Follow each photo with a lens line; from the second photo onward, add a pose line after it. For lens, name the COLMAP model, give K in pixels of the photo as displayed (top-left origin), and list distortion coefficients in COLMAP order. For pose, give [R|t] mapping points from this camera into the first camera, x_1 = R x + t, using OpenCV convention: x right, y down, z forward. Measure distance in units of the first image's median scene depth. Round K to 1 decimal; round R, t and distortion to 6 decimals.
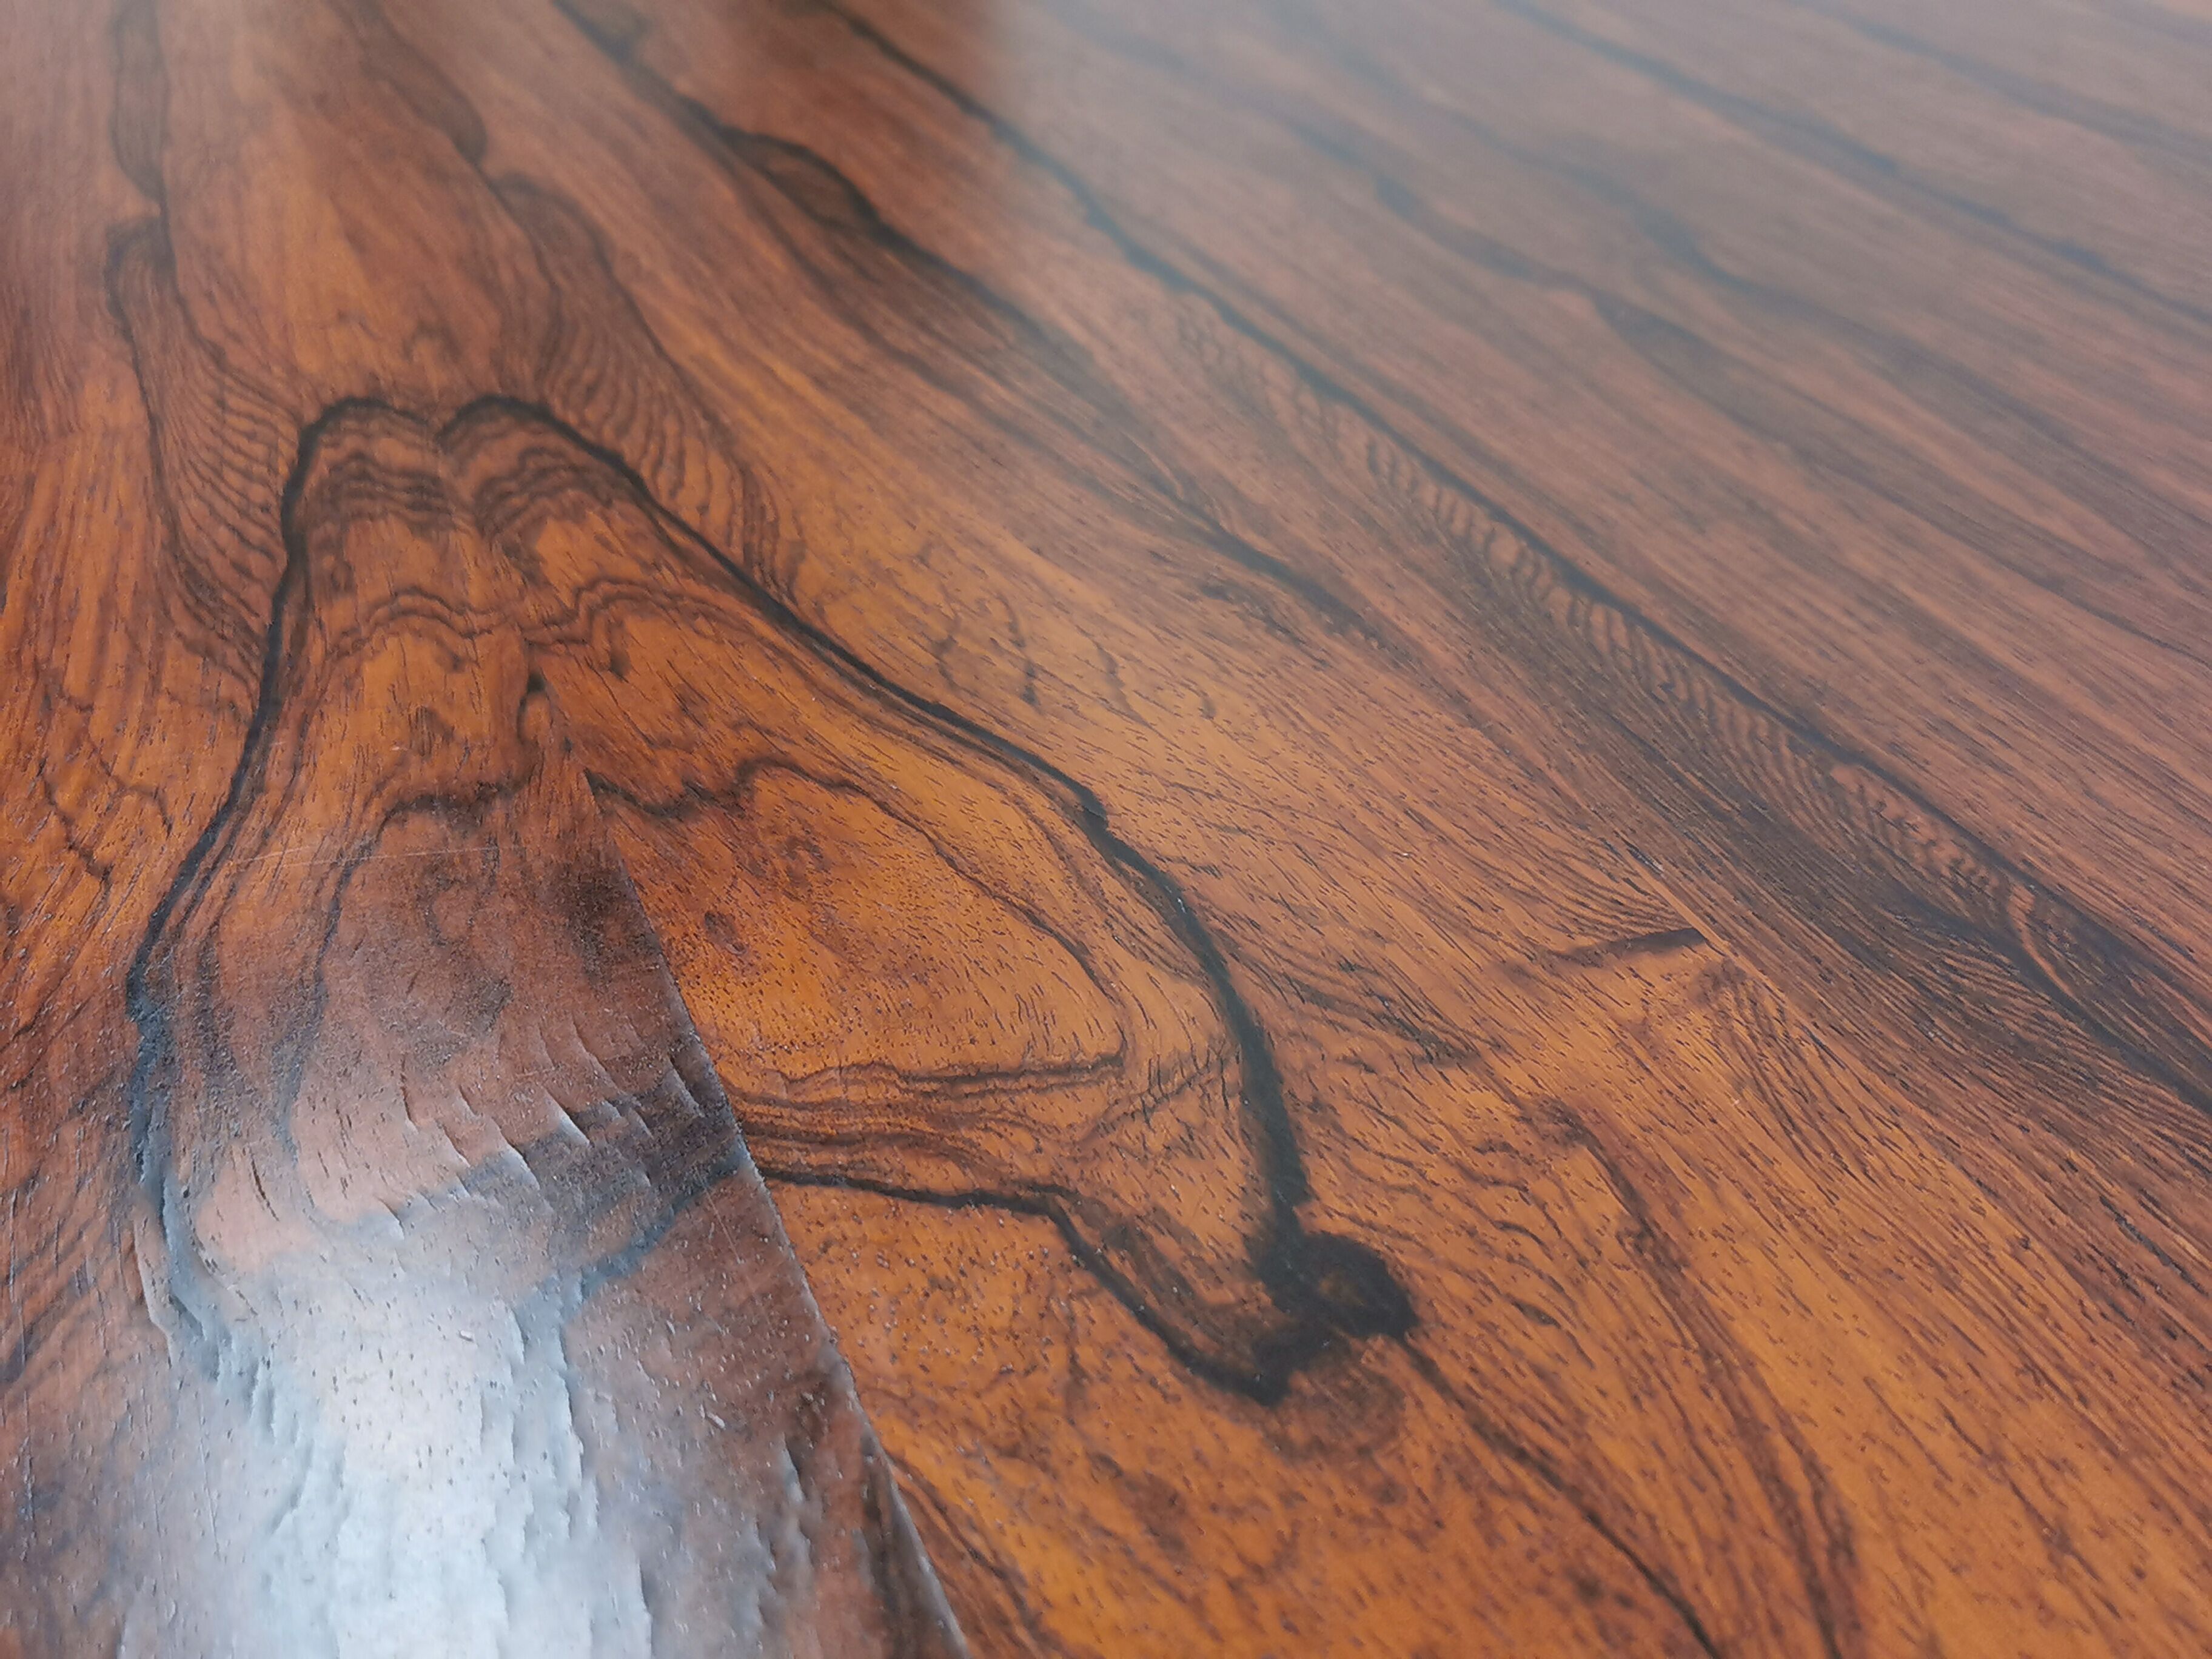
lens RADIAL K [[2768.8, 0, 1118.1], [0, 2768.8, 830.1], [0, 0, 1]] dist [0.009270, 0.000000]
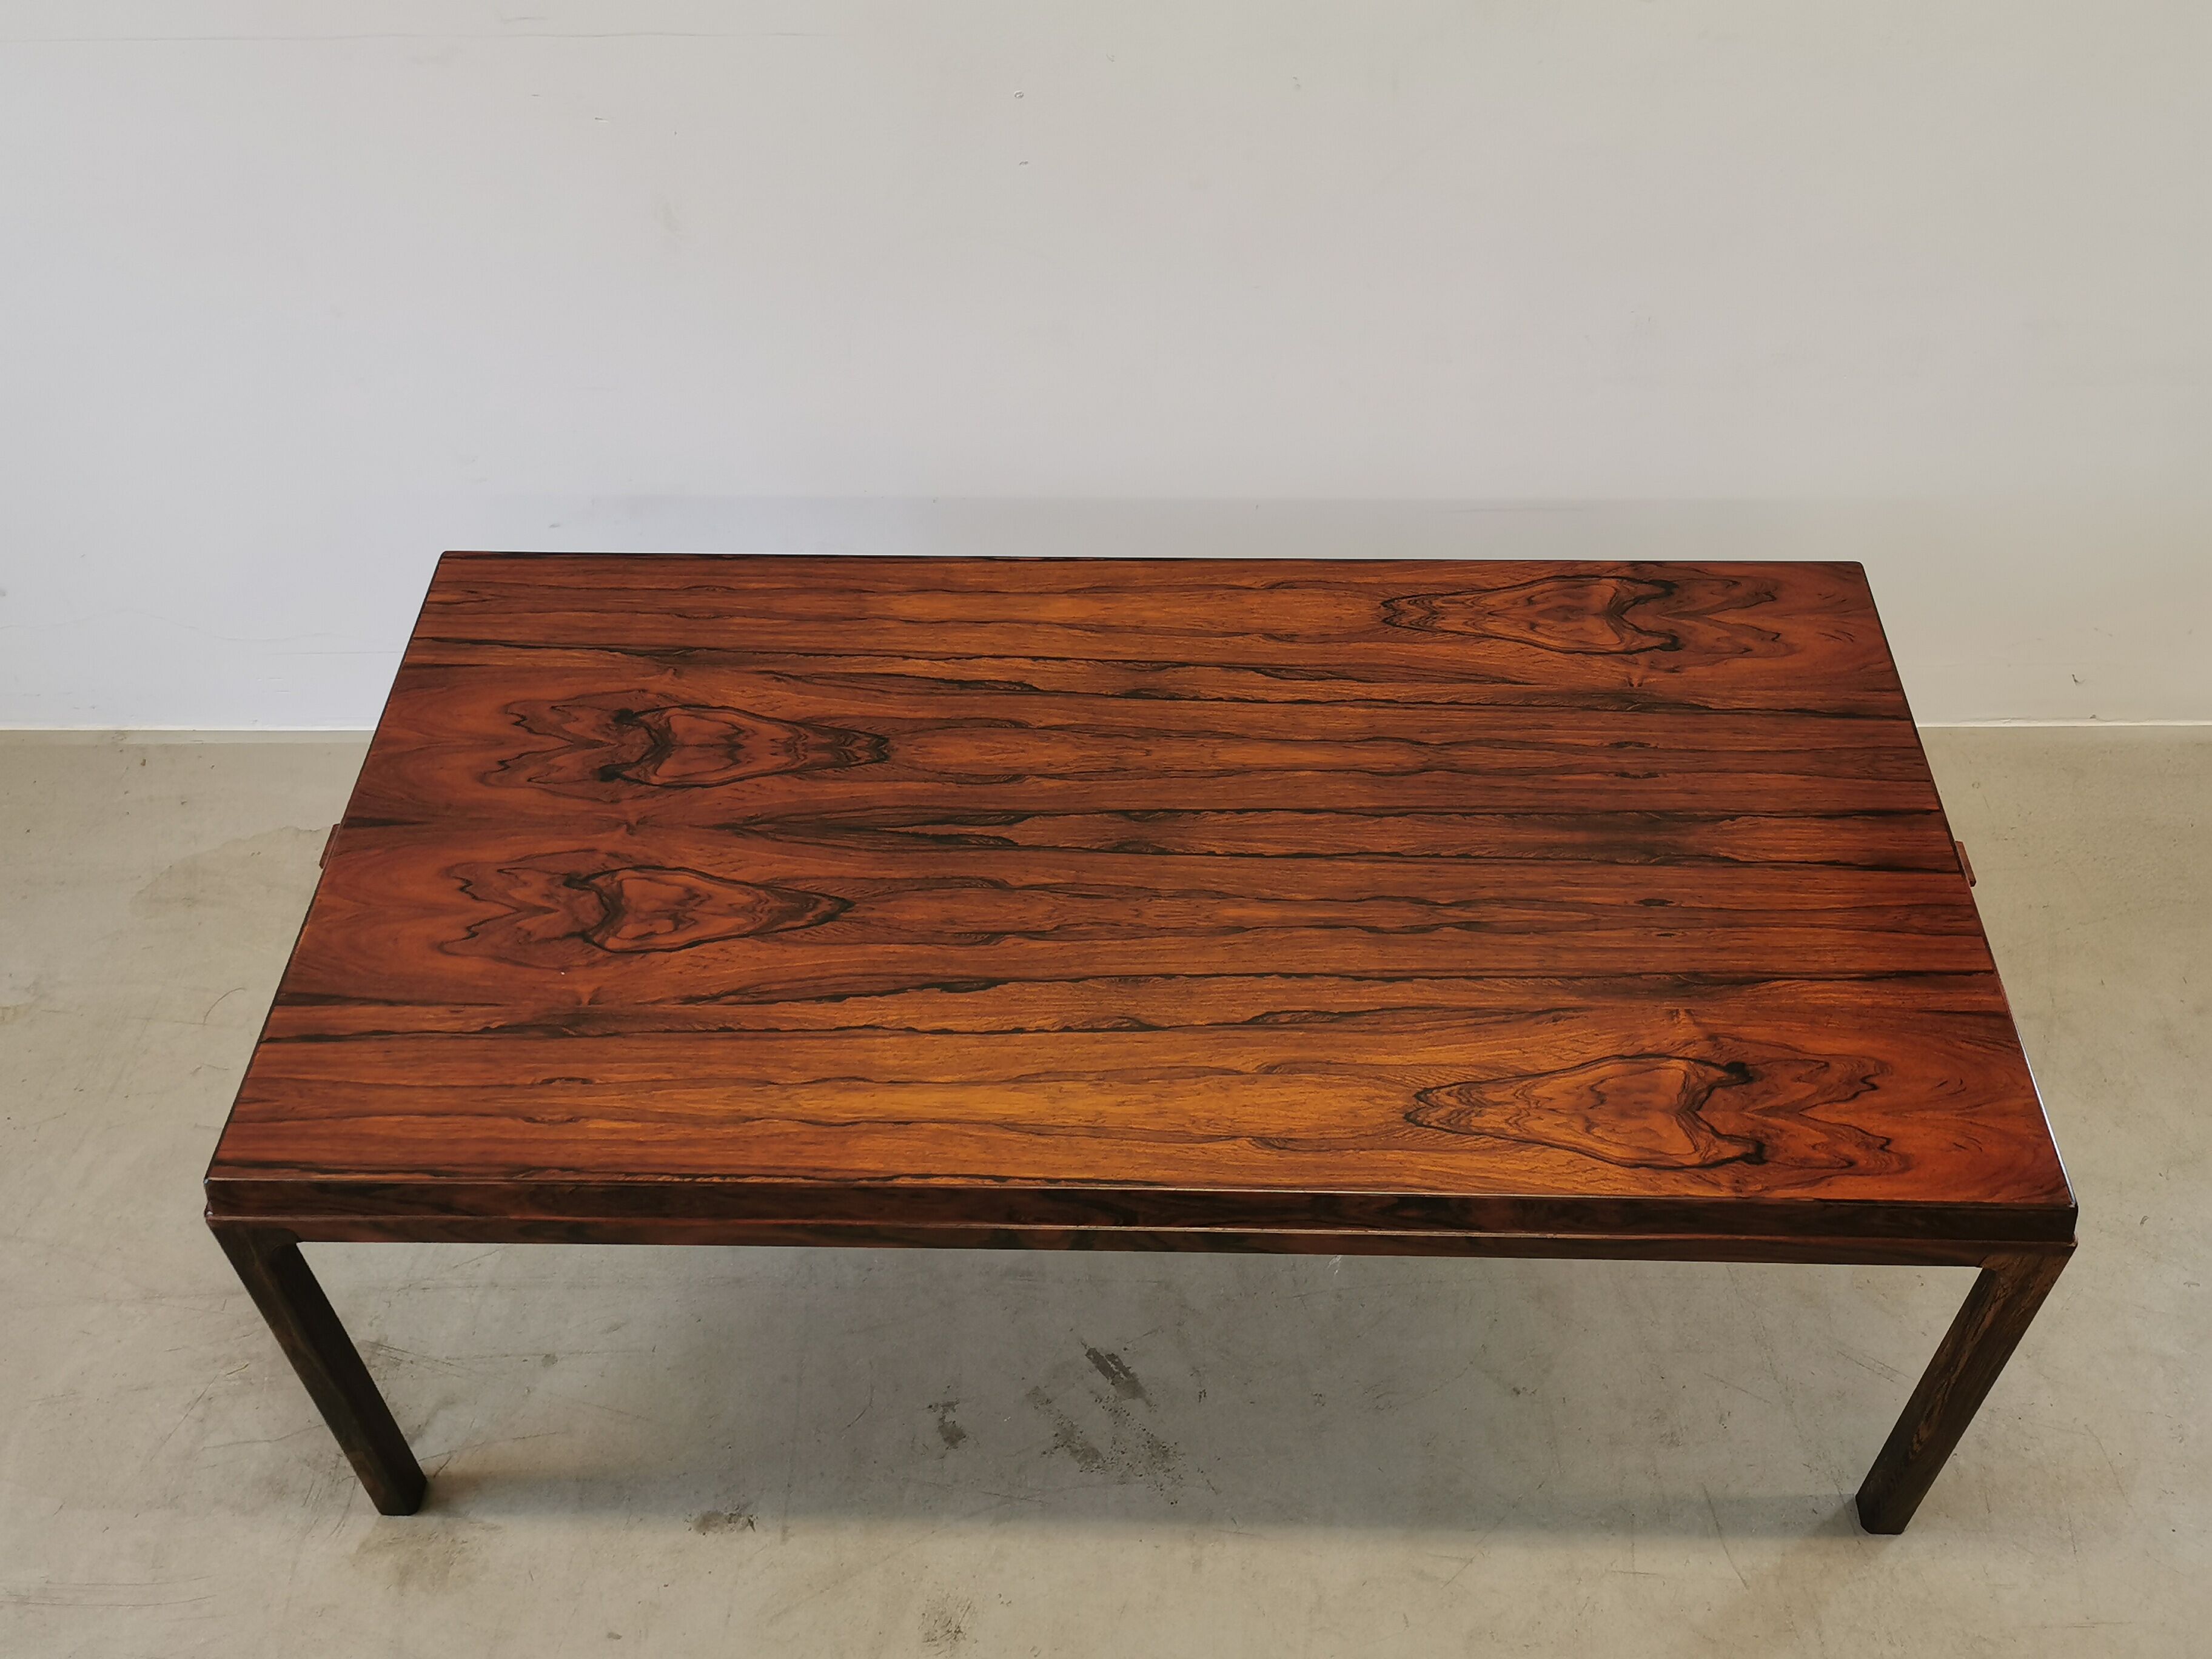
lens RADIAL K [[2115.6, 0, 1118.7], [0, 2115.6, 833.1], [0, 0, 1]] dist [0.034614, 0.000000]
pose [[0.370391, -0.647102, 0.666385, -3.269924], [0.457387, 0.751466, 0.475495, -3.157072], [-0.808460, 0.128677, 0.574313, -0.988602]]
